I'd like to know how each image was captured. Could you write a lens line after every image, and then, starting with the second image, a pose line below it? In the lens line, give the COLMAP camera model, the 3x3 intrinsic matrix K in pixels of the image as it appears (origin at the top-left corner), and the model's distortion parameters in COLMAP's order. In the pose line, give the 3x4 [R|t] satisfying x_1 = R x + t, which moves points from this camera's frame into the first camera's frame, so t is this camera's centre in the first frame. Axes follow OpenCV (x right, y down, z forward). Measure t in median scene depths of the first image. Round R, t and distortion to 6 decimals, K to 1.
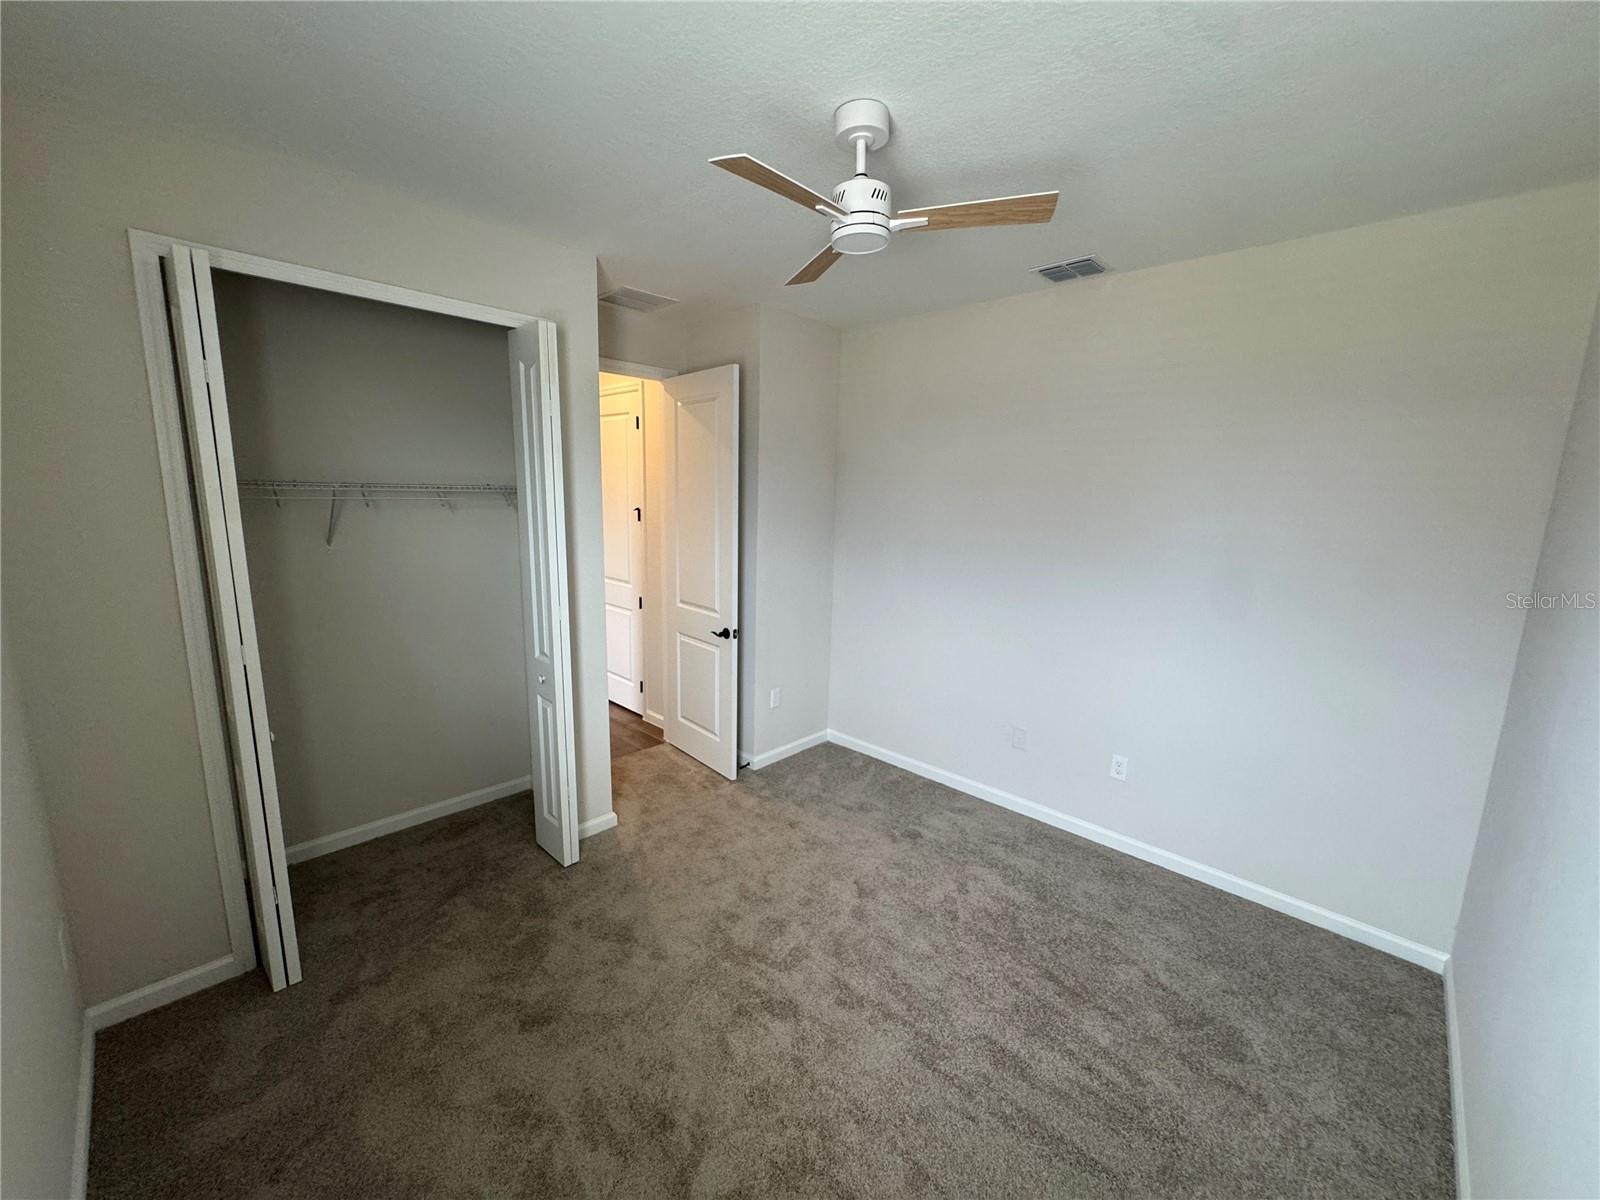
lens RADIAL K [[639.4, 0, 800.0], [0, 639.4, 600.0], [0, 0, 1]] dist [-0.000981, -0.000118]
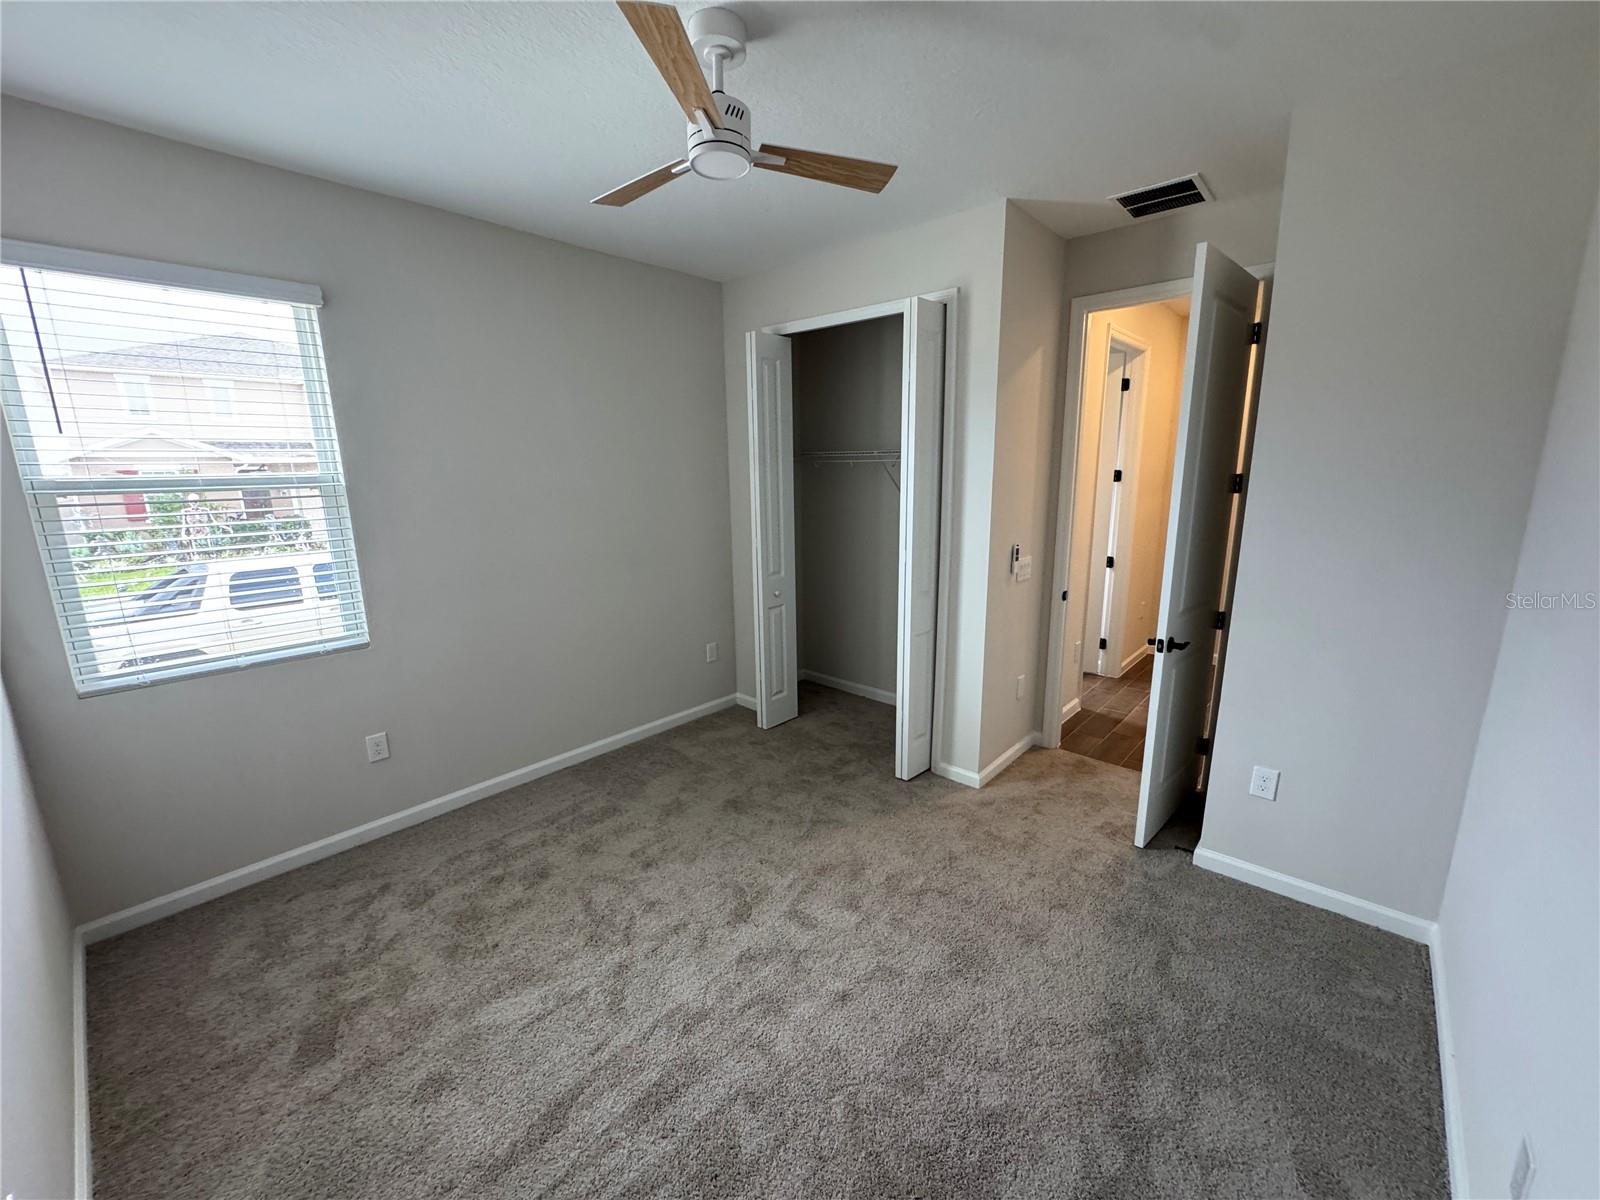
lens RADIAL K [[639.4, 0, 800.0], [0, 639.4, 600.0], [0, 0, 1]] dist [-0.000981, -0.000118]
pose [[0.034622, 0.192113, -0.980762, 0.818913], [-0.151335, 0.971042, 0.184866, -0.100299], [0.987876, 0.142023, 0.062692, 0.807019]]
